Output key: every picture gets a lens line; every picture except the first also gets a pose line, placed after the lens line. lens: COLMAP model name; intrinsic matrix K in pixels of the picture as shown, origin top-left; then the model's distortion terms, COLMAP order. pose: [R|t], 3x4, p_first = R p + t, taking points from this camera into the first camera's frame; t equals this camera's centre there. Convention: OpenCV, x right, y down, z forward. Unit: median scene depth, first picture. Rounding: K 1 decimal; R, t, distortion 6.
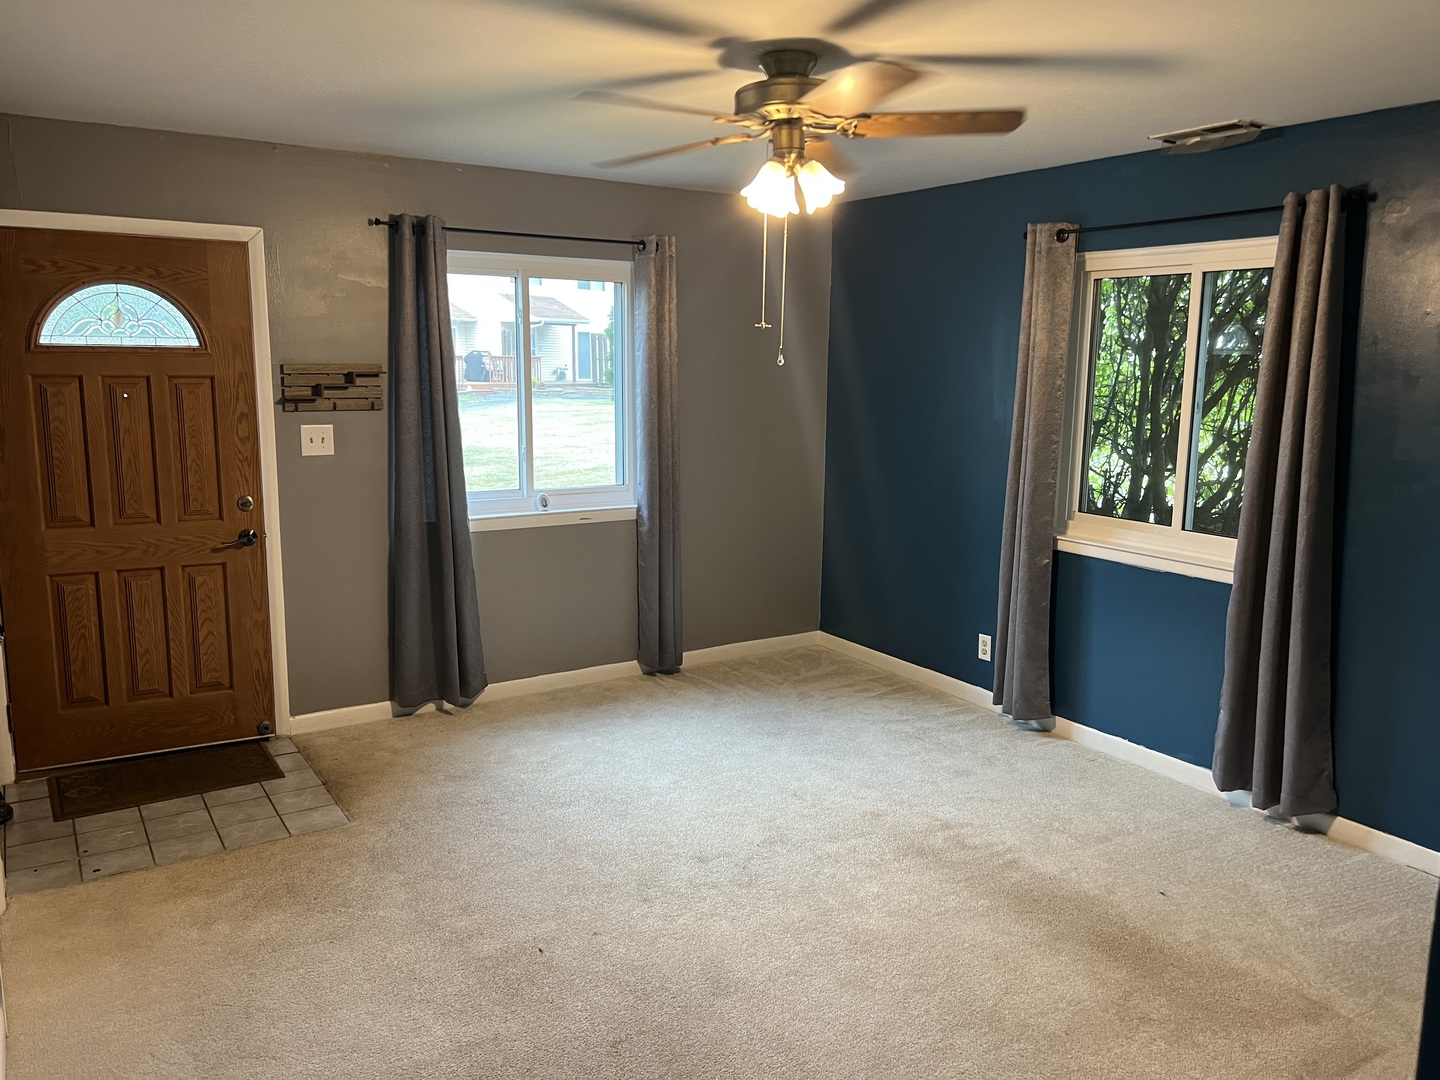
lens RADIAL K [[1092.6, 0, 720.0], [0, 1092.6, 540.0], [0, 0, 1]] dist [-0.001038, -0.001463]
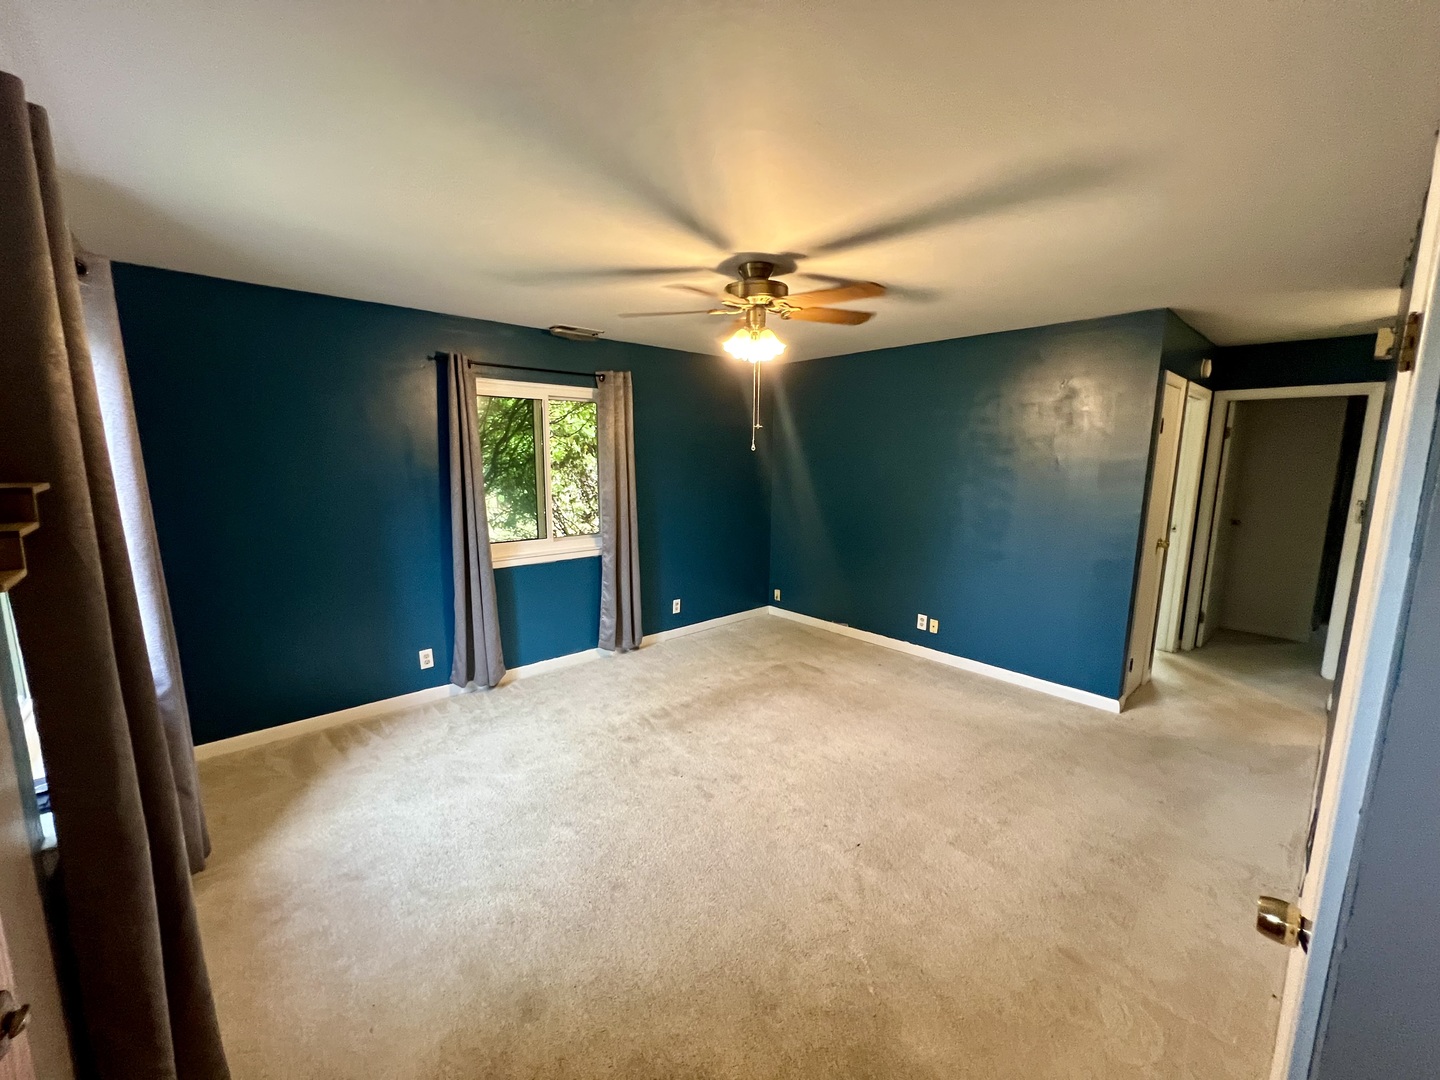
lens RADIAL K [[581.8, 0, 720.0], [0, 581.8, 540.0], [0, 0, 1]] dist [0.000083, -0.000009]
pose [[-0.164128, -0.159531, 0.973454, -0.614234], [0.159788, 0.969504, 0.185824, -0.148980], [-0.973411, 0.186045, -0.133631, 0.887505]]
